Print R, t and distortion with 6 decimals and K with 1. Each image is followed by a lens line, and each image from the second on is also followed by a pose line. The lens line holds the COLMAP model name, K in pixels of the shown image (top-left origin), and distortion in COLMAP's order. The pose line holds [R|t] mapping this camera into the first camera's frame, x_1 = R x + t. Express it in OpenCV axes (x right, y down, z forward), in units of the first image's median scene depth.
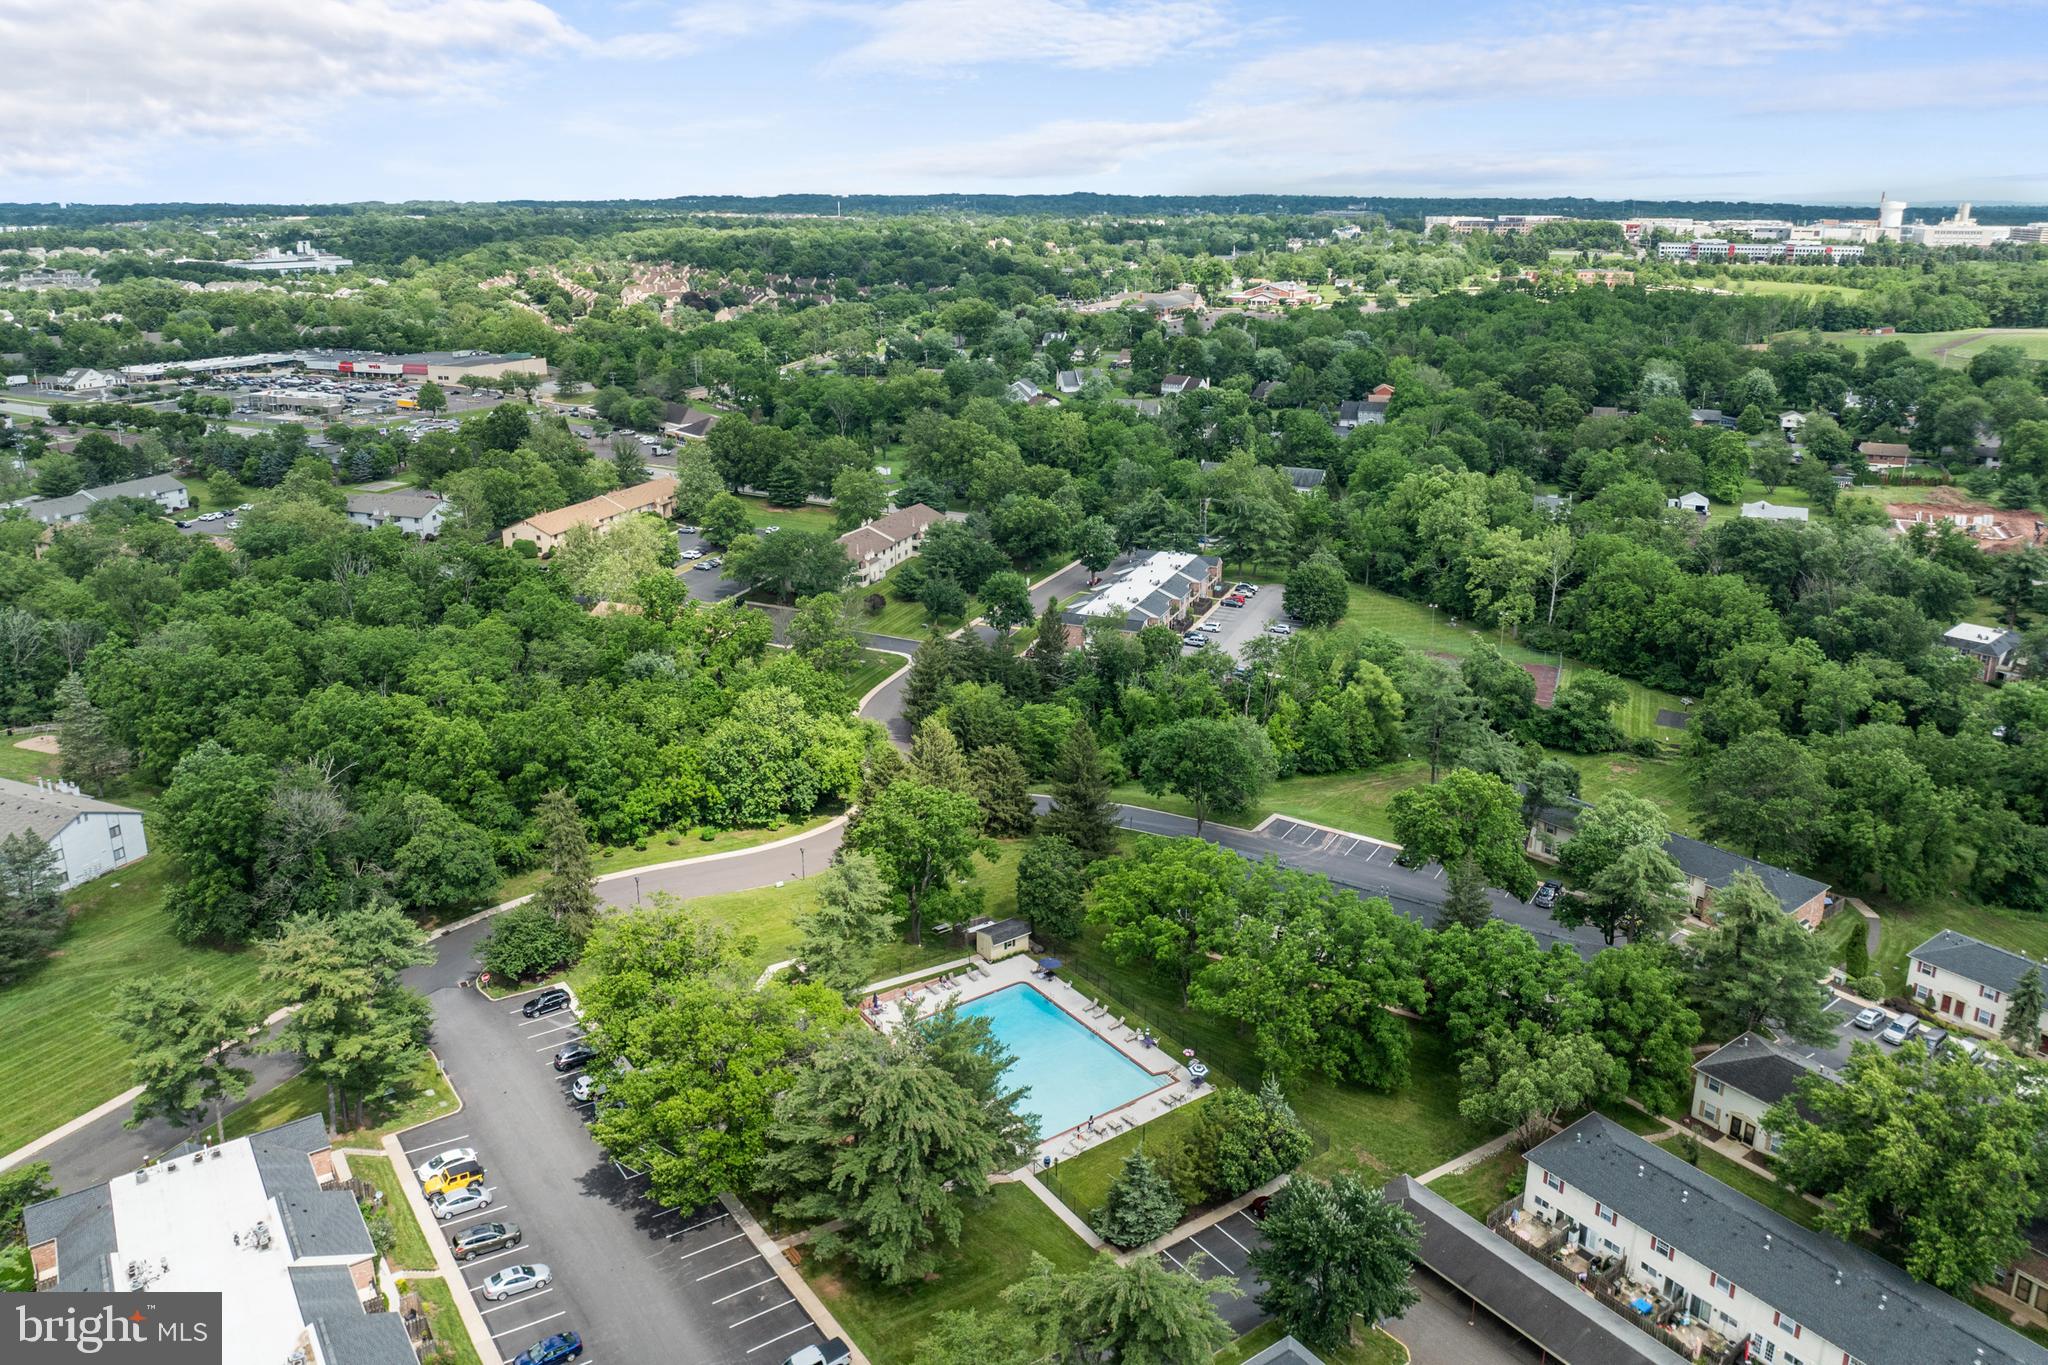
lens RADIAL K [[1425.0, 0, 1024.0], [0, 1425.0, 682.5], [0, 0, 1]] dist [-0.039565, -0.002231]
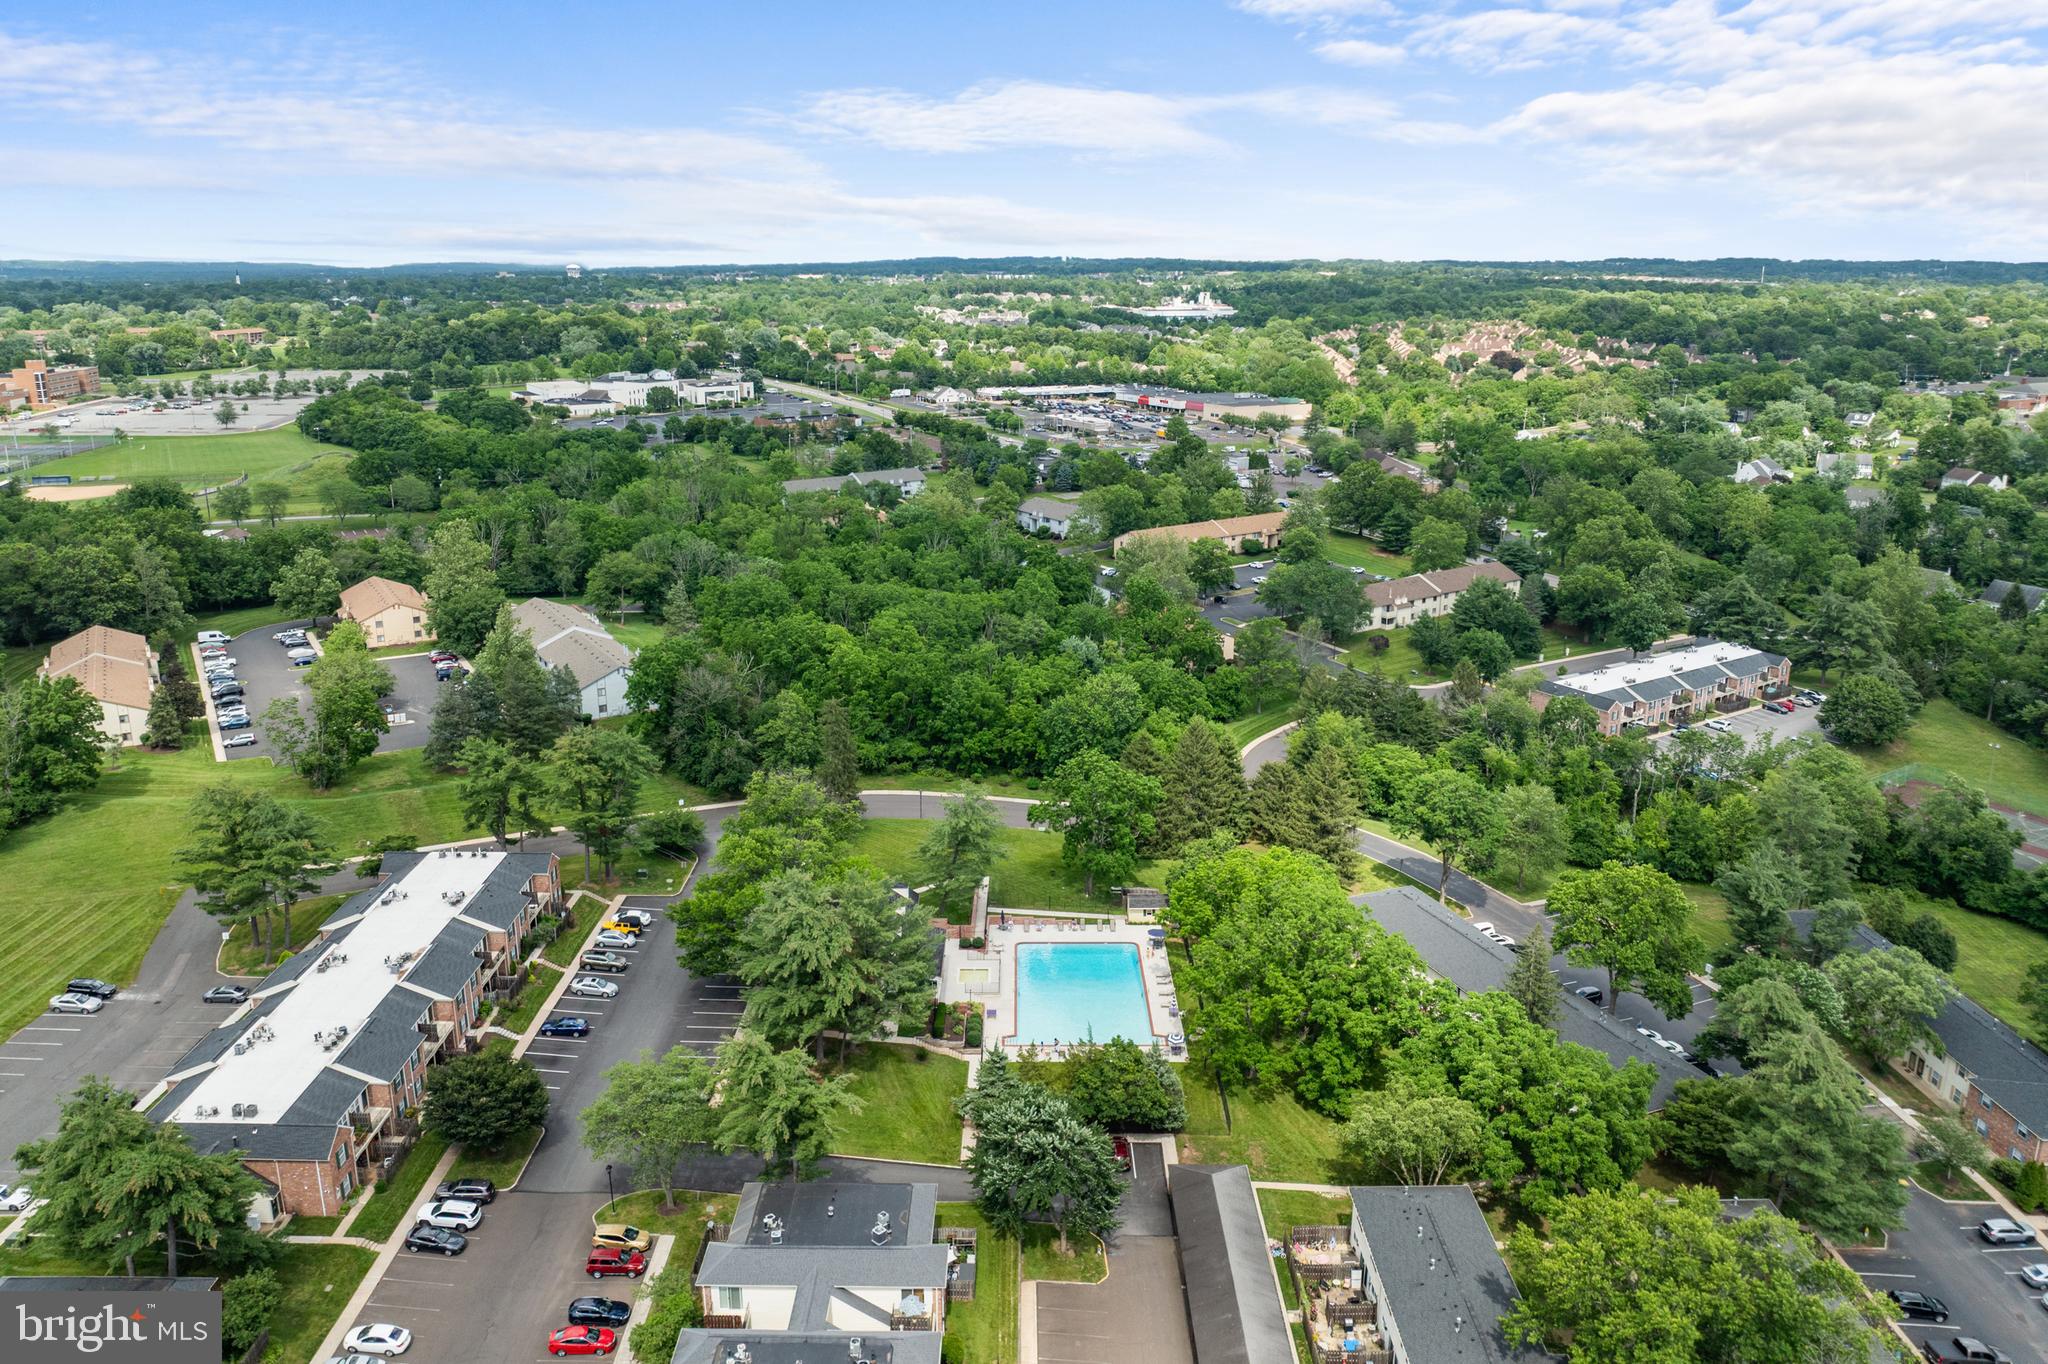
lens RADIAL K [[1425.0, 0, 1024.0], [0, 1425.0, 682.0], [0, 0, 1]] dist [-0.039565, -0.002231]
pose [[0.811201, 0.165339, -0.560907, 0.228500], [-0.187850, 0.982036, 0.017801, 0.001391], [0.553774, 0.090927, 0.827687, 0.000932]]
